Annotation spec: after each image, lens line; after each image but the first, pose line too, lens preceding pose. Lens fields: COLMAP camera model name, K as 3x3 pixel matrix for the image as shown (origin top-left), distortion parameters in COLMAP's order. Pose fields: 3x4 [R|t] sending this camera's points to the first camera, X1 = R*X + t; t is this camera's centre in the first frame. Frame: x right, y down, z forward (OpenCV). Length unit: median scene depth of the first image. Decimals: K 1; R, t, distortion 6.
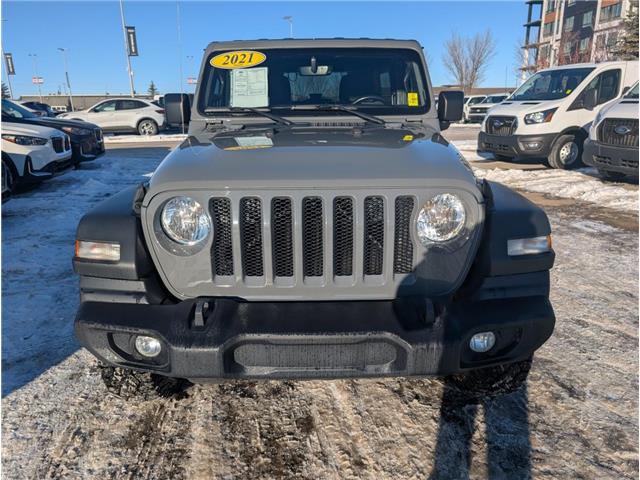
lens RADIAL K [[458.7, 0, 330.7], [0, 458.7, 238.9], [0, 0, 1]] dist [0.002794, -0.000160]
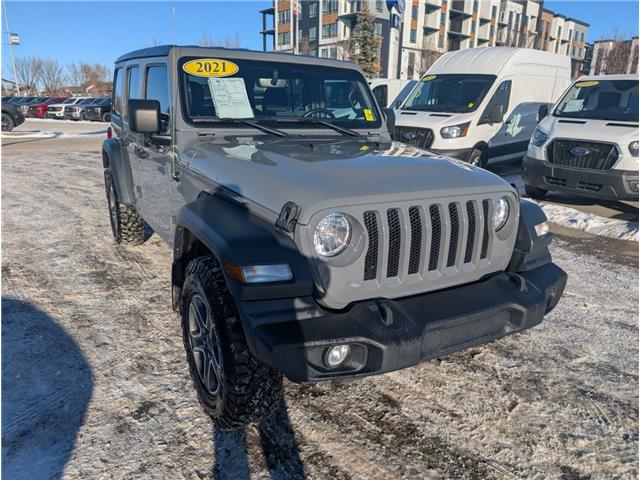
lens RADIAL K [[456.2, 0, 320.0], [0, 456.2, 240.0], [0, 0, 1]] dist [0.004820, 0.000355]
pose [[0.870884, -0.100709, 0.481061, -0.522630], [0.097015, 0.994748, 0.032619, -0.039122], [-0.481819, 0.018263, 0.876080, 0.052020]]
